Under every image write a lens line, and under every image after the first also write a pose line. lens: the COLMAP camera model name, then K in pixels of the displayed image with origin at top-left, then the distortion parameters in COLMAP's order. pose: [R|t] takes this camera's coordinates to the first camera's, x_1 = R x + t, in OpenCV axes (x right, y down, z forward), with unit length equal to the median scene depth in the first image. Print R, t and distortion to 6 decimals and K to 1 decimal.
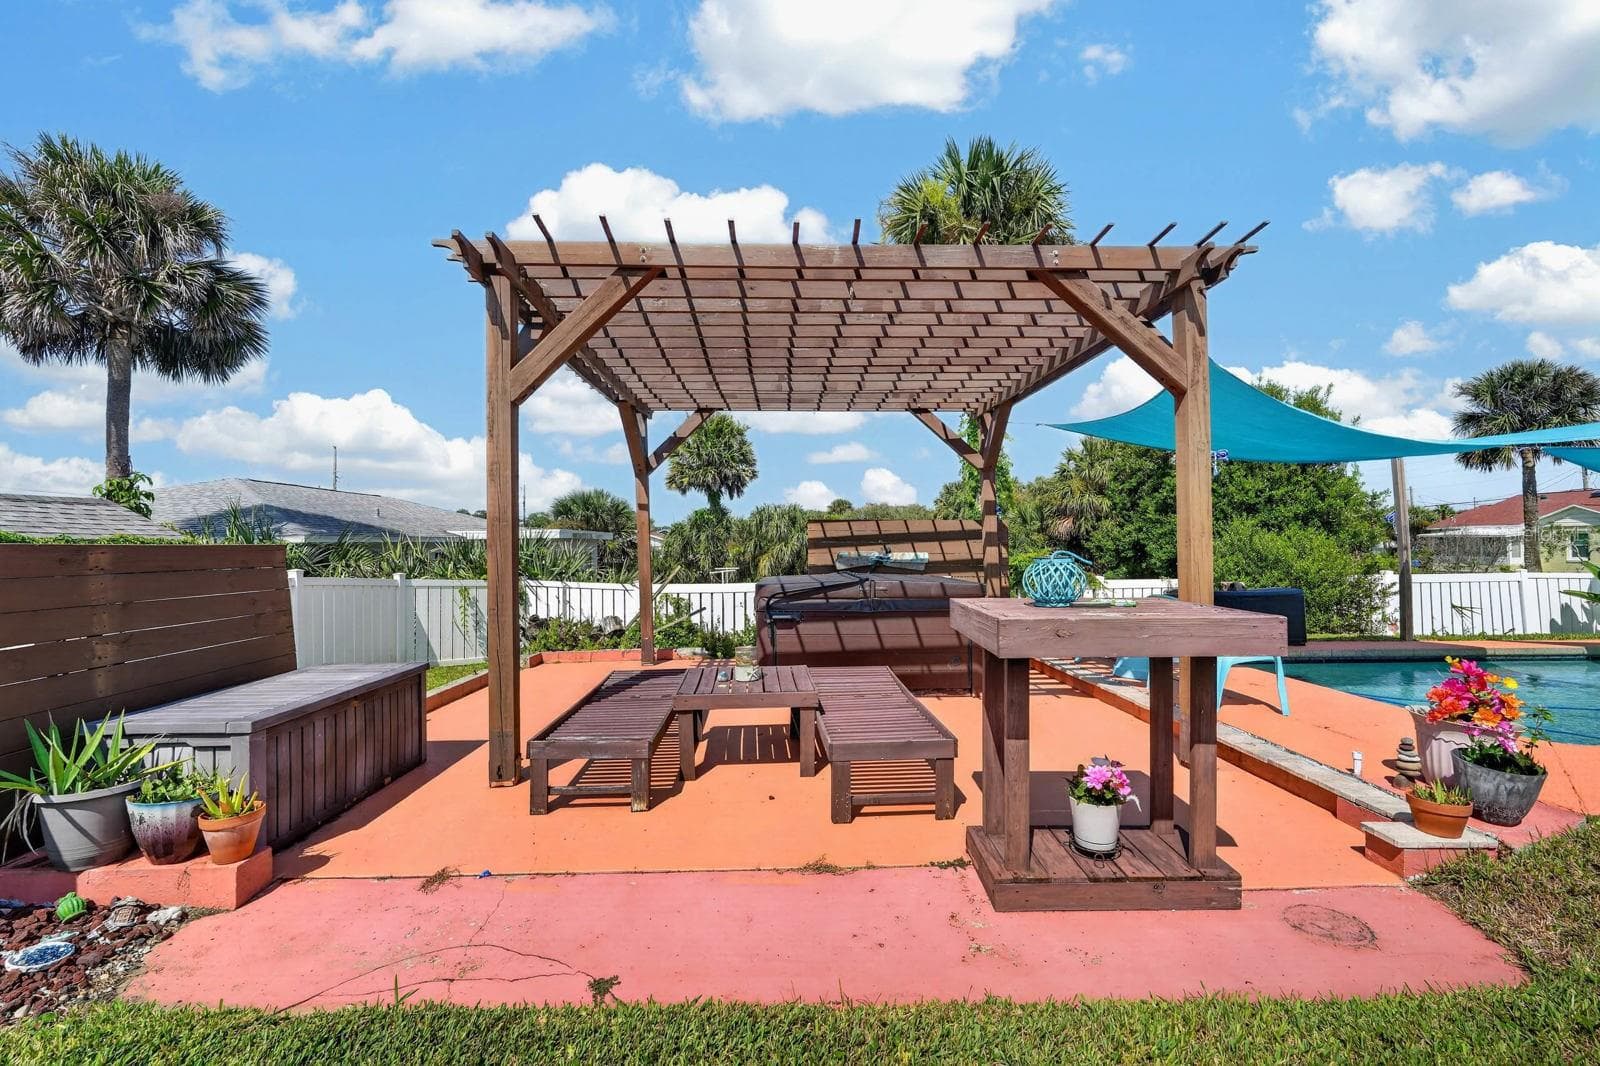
lens RADIAL K [[704.5, 0, 800.0], [0, 704.5, 533.0], [0, 0, 1]] dist [-0.003423, 0.000425]
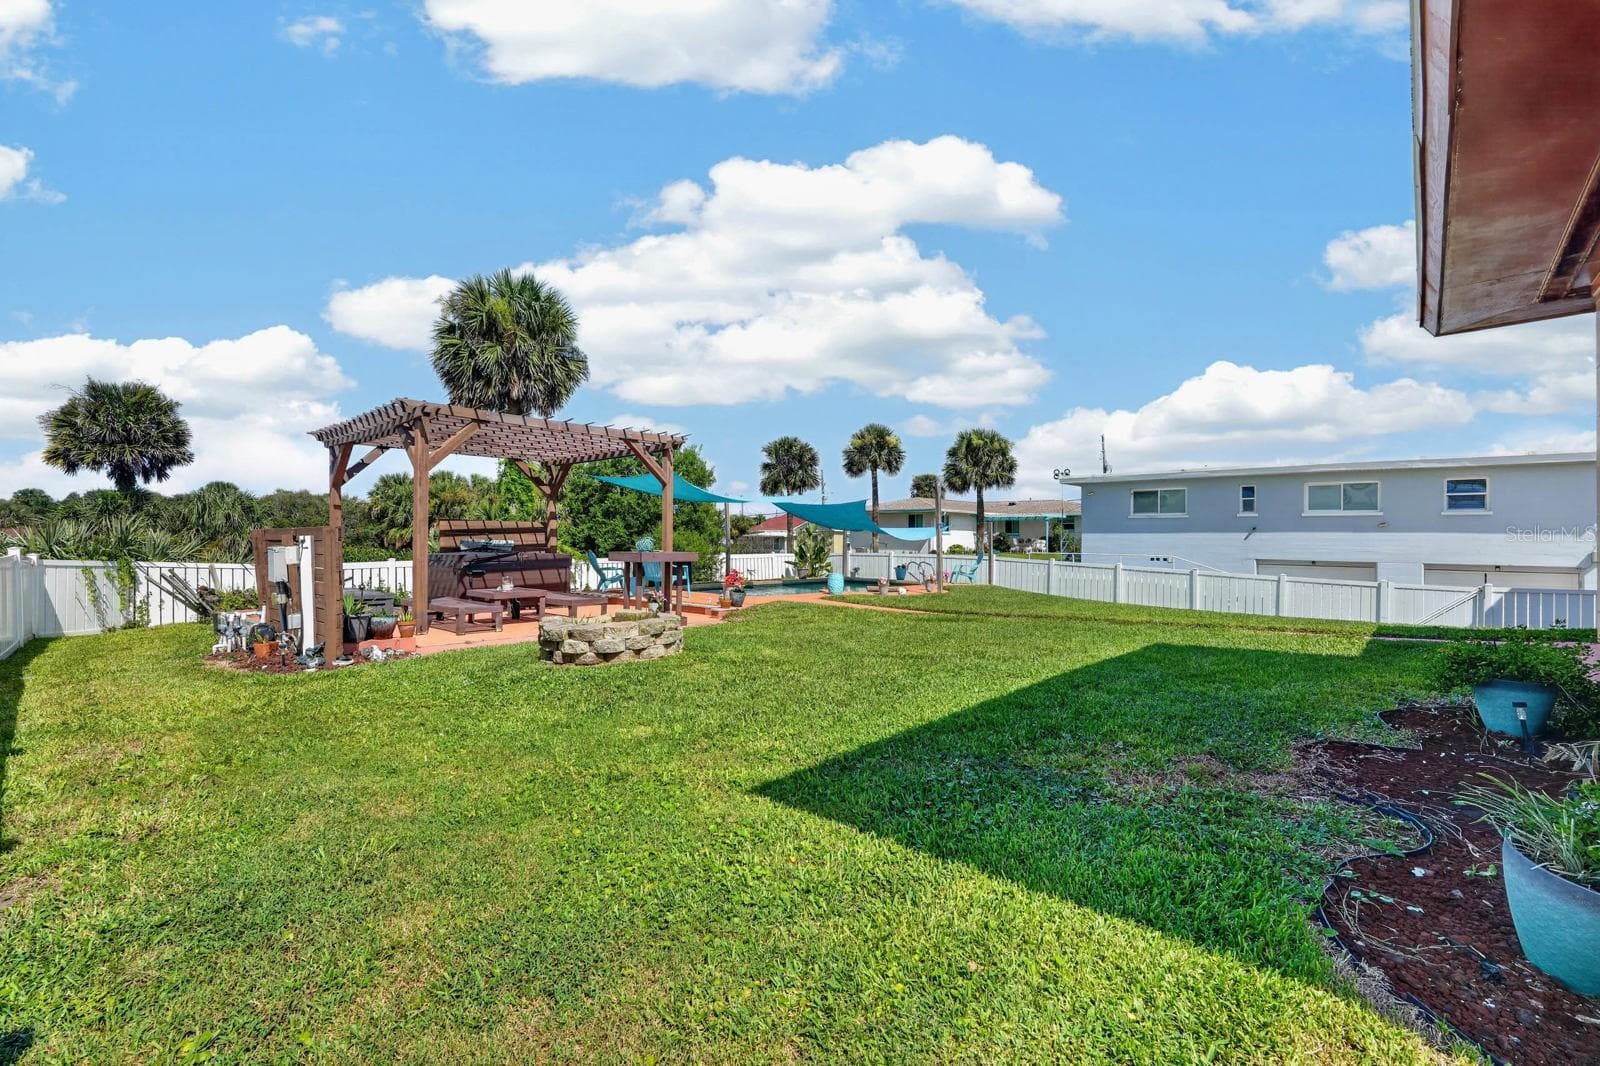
lens RADIAL K [[704.5, 0, 800.0], [0, 704.5, 533.0], [0, 0, 1]] dist [-0.003423, 0.000425]
pose [[0.700391, 0.018213, 0.713527, -0.420389], [-0.022548, 0.999740, -0.003386, 0.000221], [-0.713403, -0.013717, 0.700619, -0.532871]]
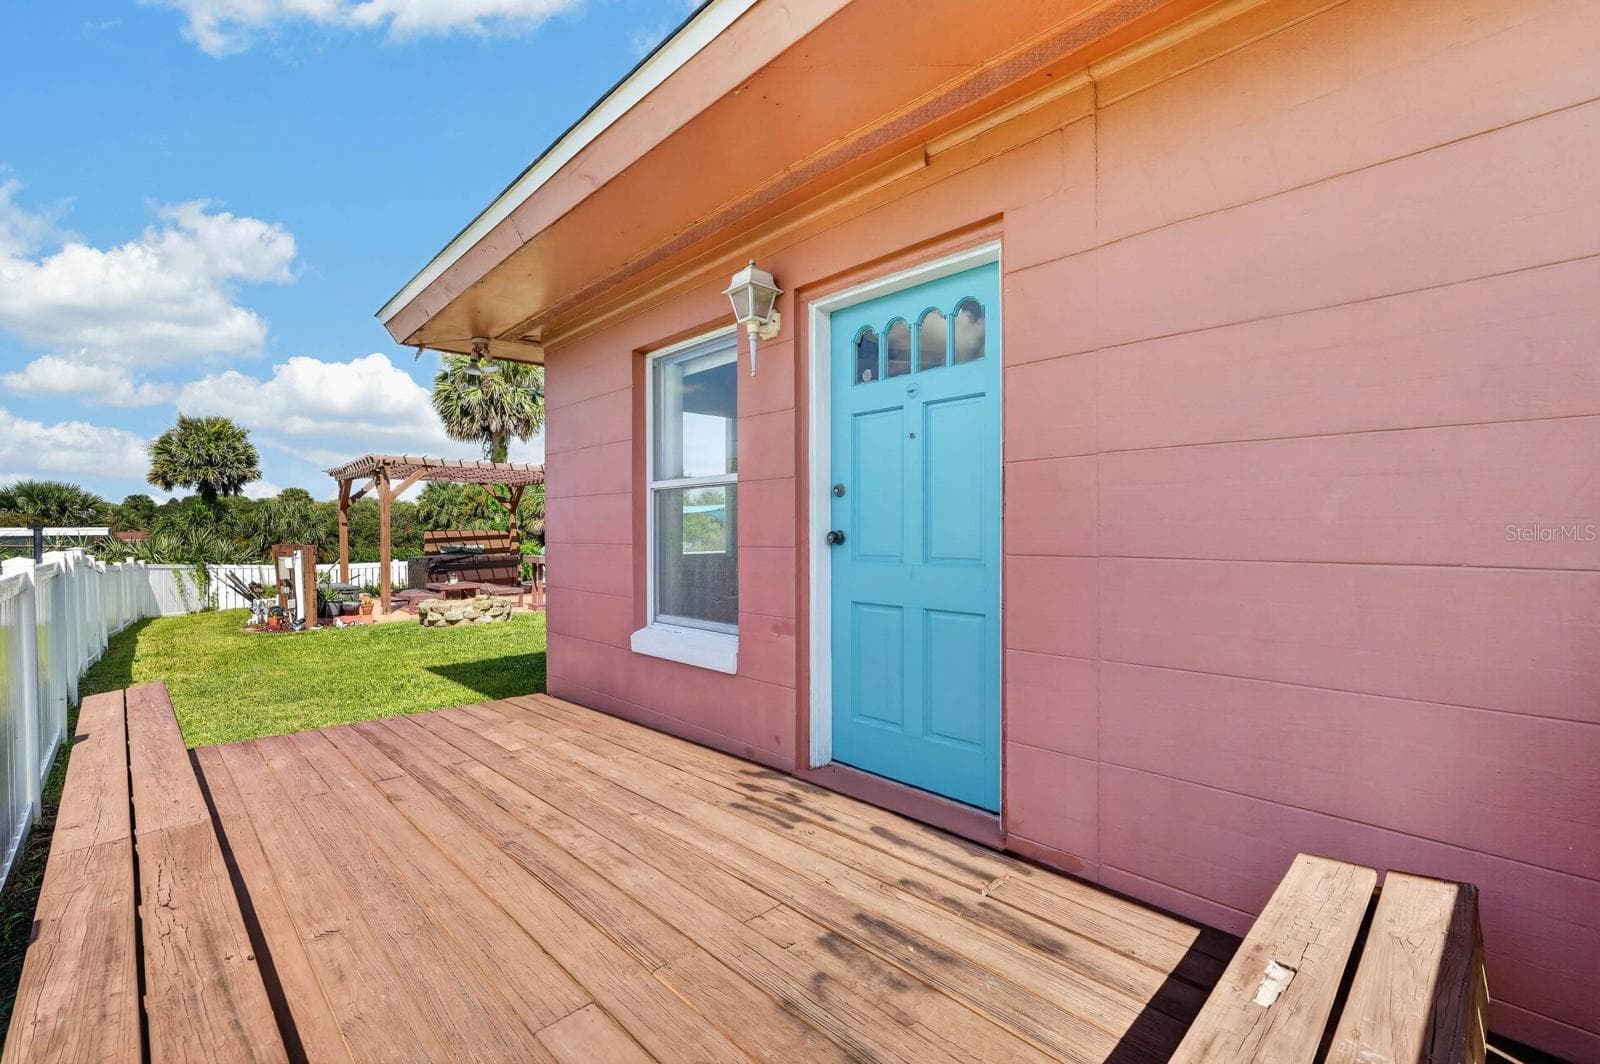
lens RADIAL K [[695.3, 0, 804.4], [0, 695.3, 534.2], [0, 0, 1]] dist [-0.012912, -0.000243]
pose [[0.743057, 0.001331, 0.669227, -0.404246], [-0.011540, 0.999875, 0.010825, -0.031762], [-0.669129, -0.015767, 0.742979, -0.993398]]
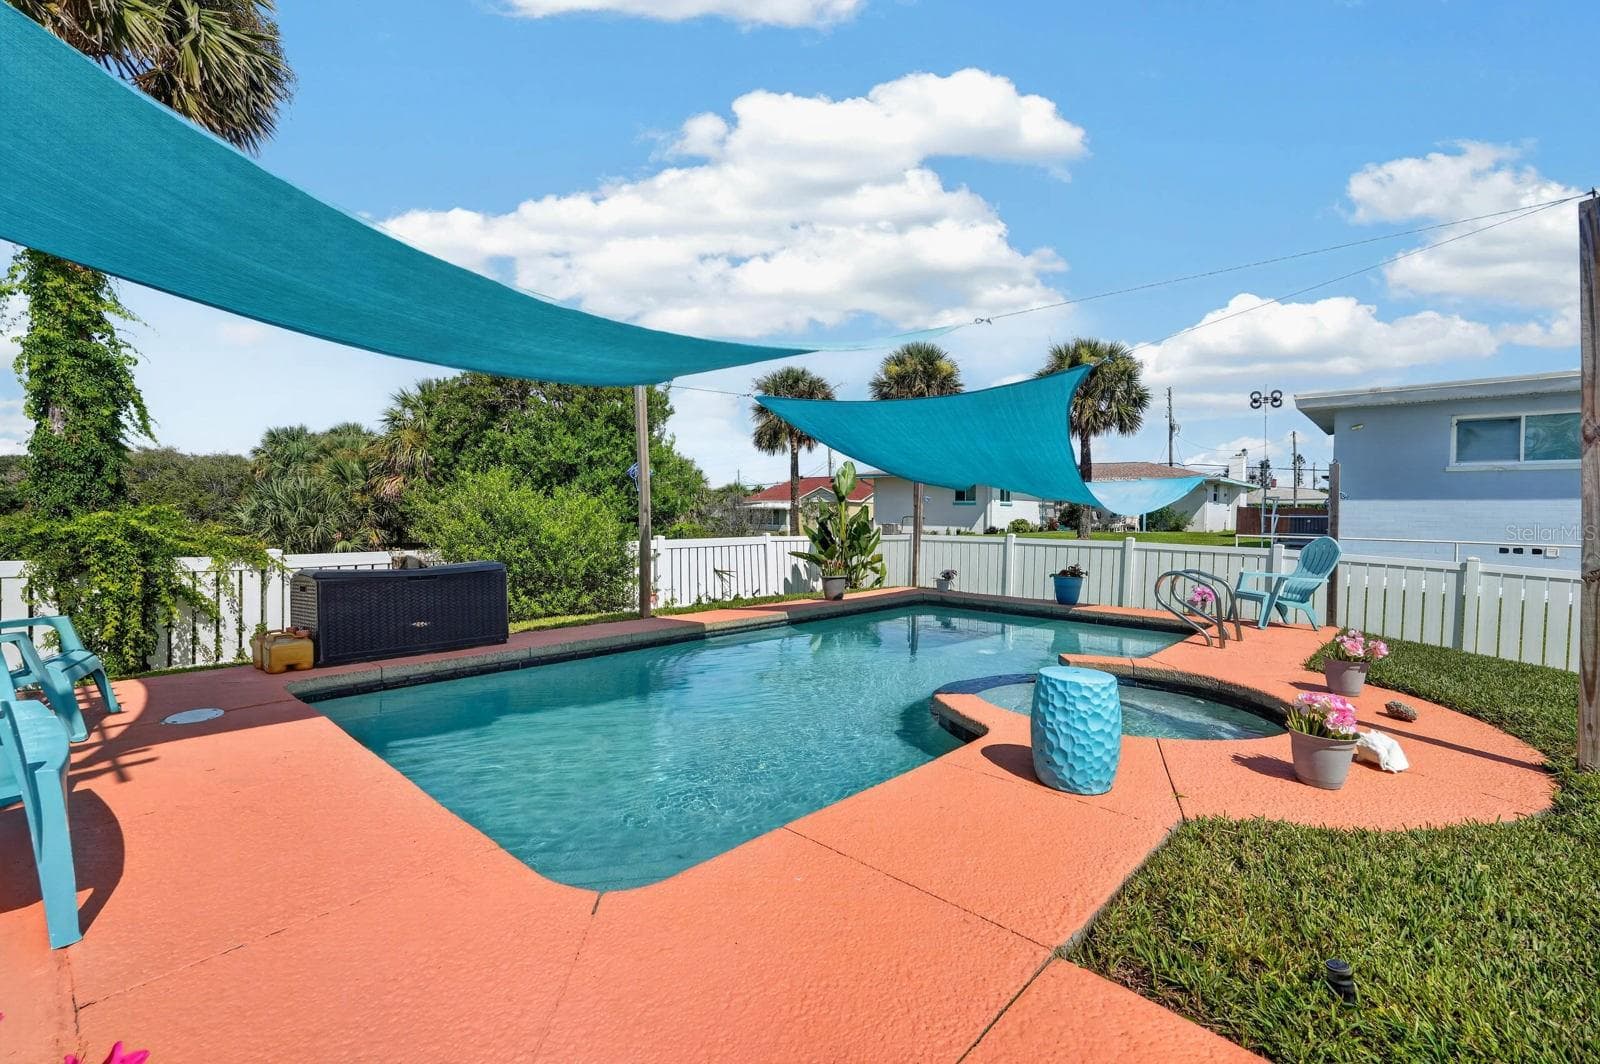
lens RADIAL K [[704.5, 0, 800.0], [0, 704.5, 532.0], [0, 0, 1]] dist [-0.003423, 0.000425]
pose [[0.701511, -0.003998, 0.712647, 0.301620], [-0.025800, 0.999186, 0.031003, 0.015315], [-0.712191, -0.040135, 0.700837, 0.215470]]
